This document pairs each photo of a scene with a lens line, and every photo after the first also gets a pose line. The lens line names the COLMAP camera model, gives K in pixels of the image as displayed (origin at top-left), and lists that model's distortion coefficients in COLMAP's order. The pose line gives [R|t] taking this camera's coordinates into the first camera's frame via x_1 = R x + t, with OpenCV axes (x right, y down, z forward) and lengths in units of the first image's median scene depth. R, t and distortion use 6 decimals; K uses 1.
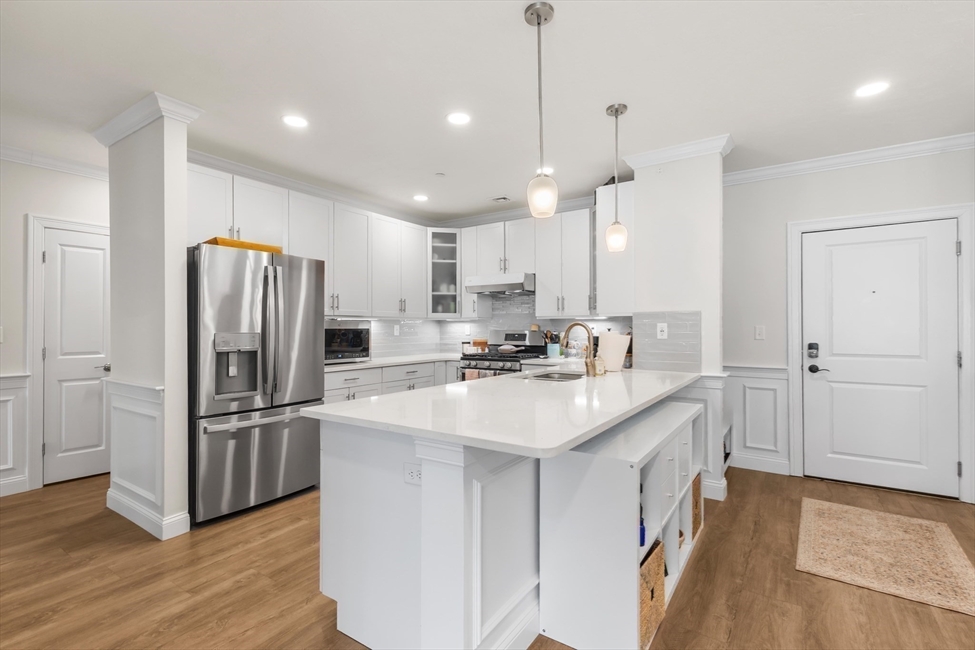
lens RADIAL K [[453.4, 0, 488.4], [0, 453.4, 324.4], [0, 0, 1]] dist [0.001399, -0.000599]
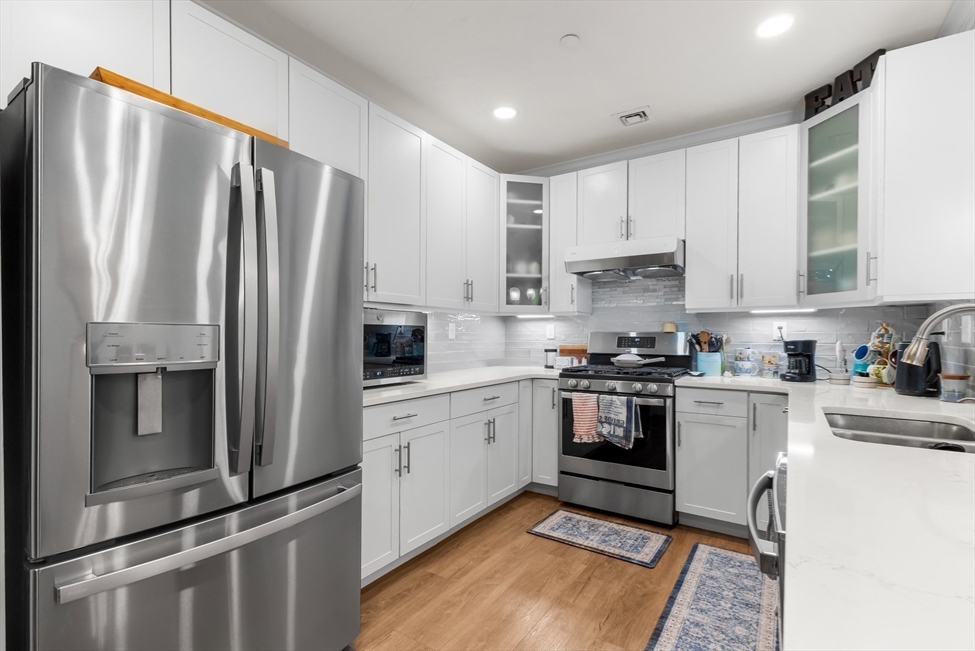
lens RADIAL K [[453.4, 0, 486.9], [0, 453.4, 334.5], [0, 0, 1]] dist [0.001399, -0.000599]
pose [[0.999990, 0.003825, 0.002320, -0.178025], [-0.003841, 0.999968, 0.007036, 0.015442], [-0.002293, -0.007045, 0.999973, 0.397237]]
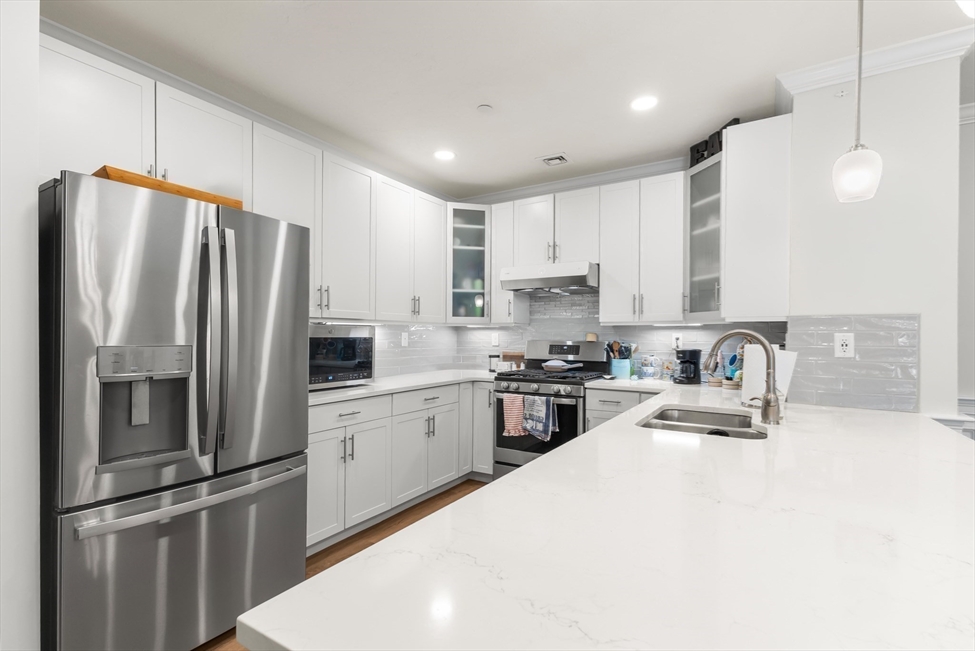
lens RADIAL K [[453.4, 0, 487.2], [0, 453.4, 334.0], [0, 0, 1]] dist [0.001399, -0.000599]
pose [[0.999329, 0.006404, 0.036065, -0.108615], [-0.006579, 0.999967, 0.004743, -0.000345], [-0.036033, -0.004977, 0.999338, 0.287829]]
